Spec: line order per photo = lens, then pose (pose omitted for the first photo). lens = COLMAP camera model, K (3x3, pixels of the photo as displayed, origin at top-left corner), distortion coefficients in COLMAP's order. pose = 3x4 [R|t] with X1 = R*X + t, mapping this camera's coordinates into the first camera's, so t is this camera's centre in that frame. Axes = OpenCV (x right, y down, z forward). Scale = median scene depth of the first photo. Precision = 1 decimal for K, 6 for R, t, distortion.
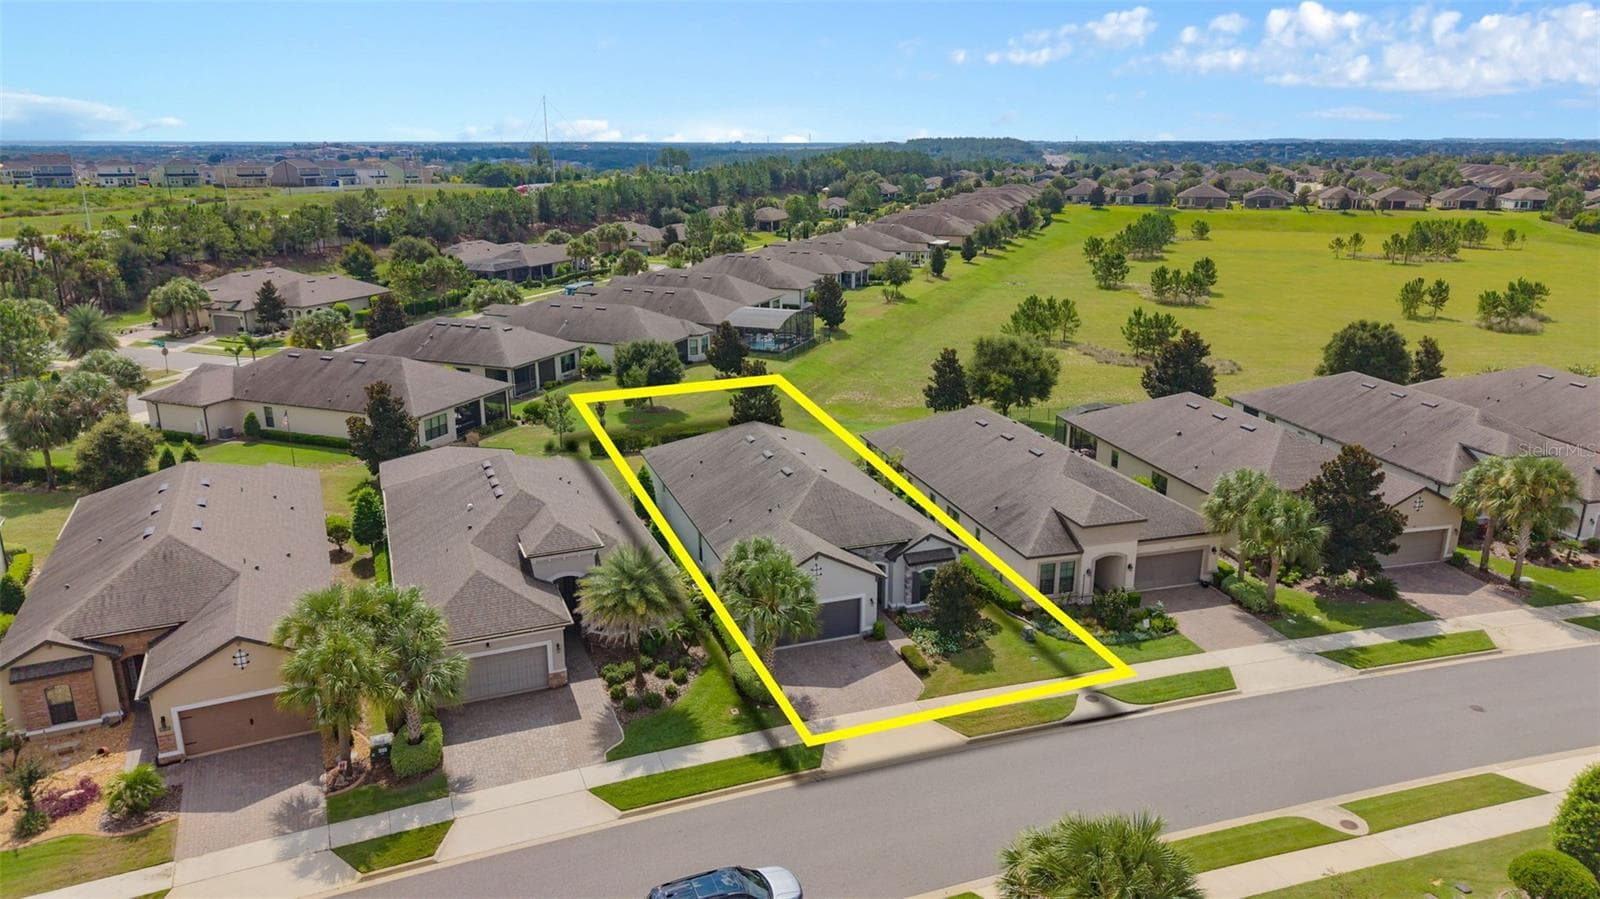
lens RADIAL K [[1064.4, 0, 800.0], [0, 1064.4, 449.5], [0, 0, 1]] dist [0.042897, -0.050781]
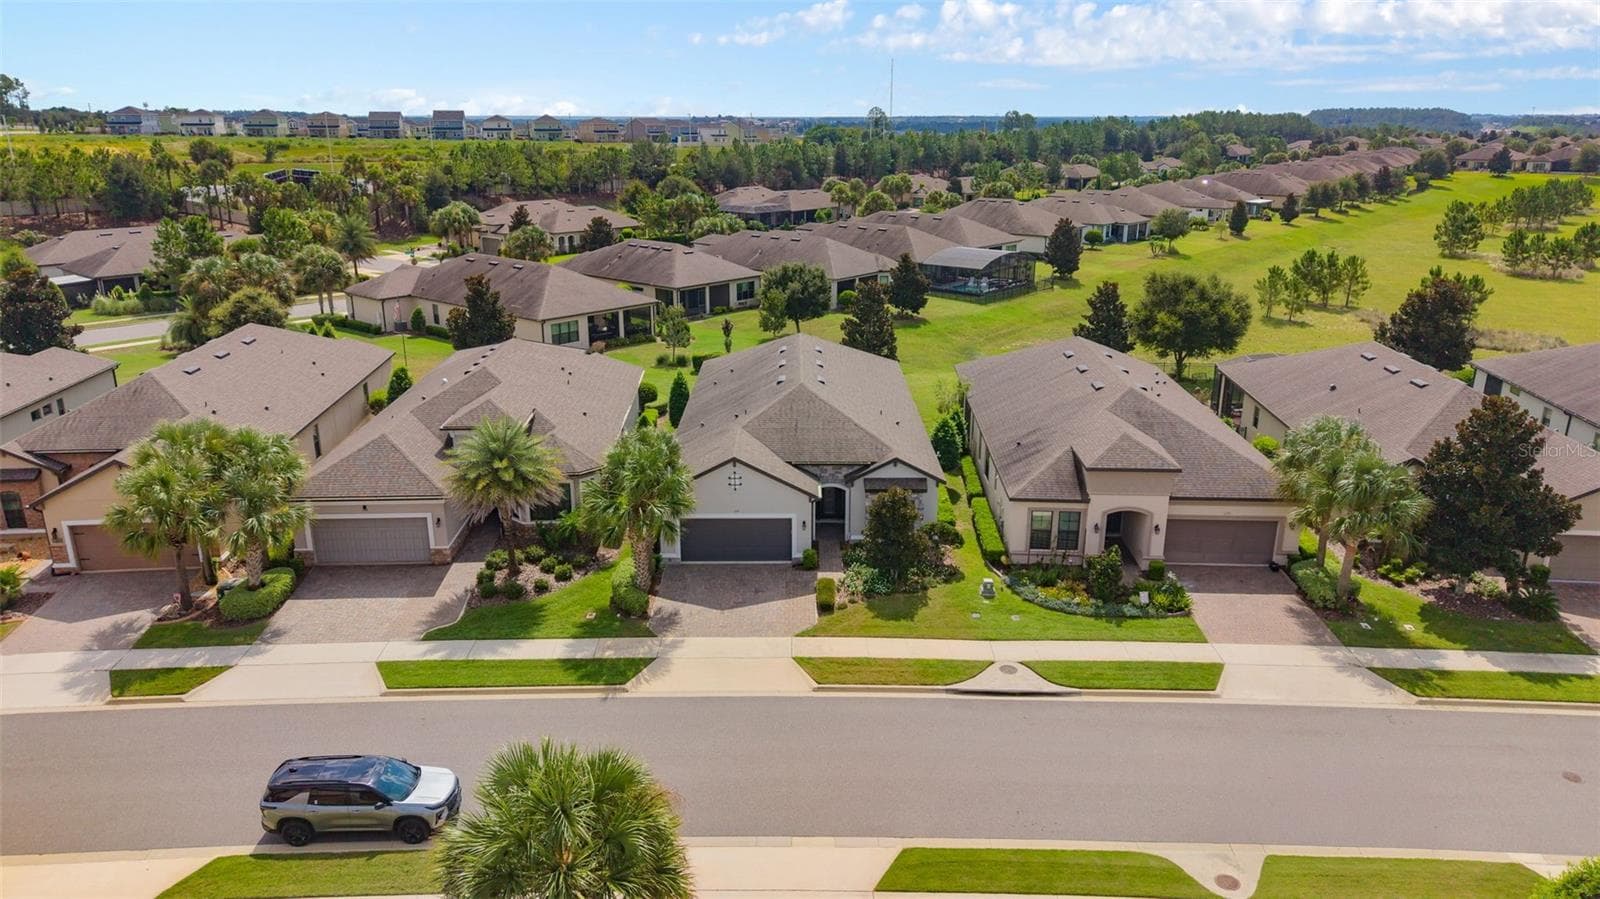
lens RADIAL K [[1064.4, 0, 800.0], [0, 1064.4, 449.5], [0, 0, 1]] dist [0.042897, -0.050781]
pose [[0.943234, 0.100070, -0.316694, 0.290550], [-0.093300, 0.994968, 0.036512, 0.045480], [0.318754, -0.004891, 0.947825, 0.164043]]
